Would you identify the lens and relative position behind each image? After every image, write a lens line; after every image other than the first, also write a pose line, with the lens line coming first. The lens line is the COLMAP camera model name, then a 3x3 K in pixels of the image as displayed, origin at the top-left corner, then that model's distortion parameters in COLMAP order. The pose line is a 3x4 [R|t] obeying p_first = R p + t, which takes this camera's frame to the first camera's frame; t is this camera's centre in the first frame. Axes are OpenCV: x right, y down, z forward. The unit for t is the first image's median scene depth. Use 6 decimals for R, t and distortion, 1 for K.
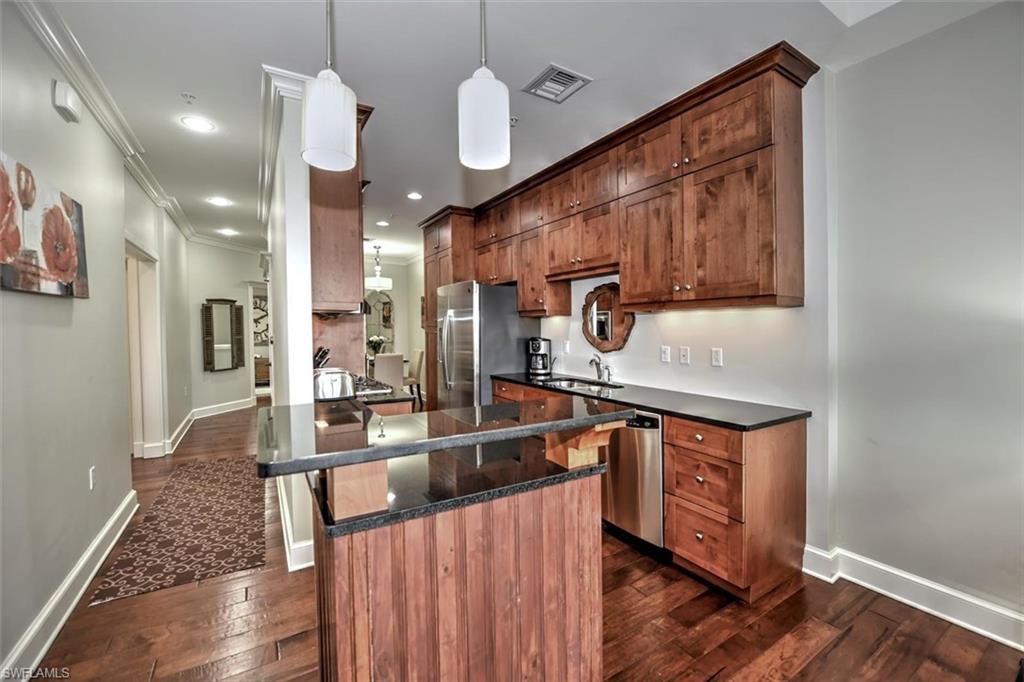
lens RADIAL K [[409.4, 0, 511.6], [0, 409.4, 339.5], [0, 0, 1]] dist [0.002883, 0.000242]
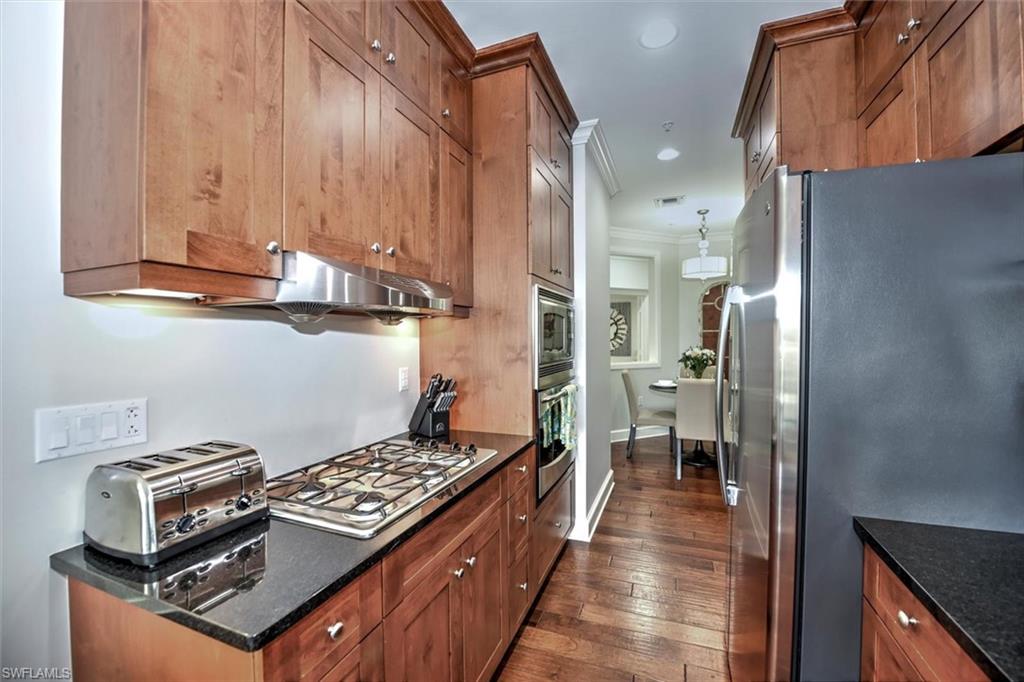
lens RADIAL K [[409.4, 0, 515.6], [0, 409.4, 342.4], [0, 0, 1]] dist [0.002883, 0.000242]
pose [[0.591925, 0.000755, -0.805993, 0.015498], [-0.012310, 0.999891, -0.008103, -0.011350], [0.805899, 0.014718, 0.591870, 0.391999]]
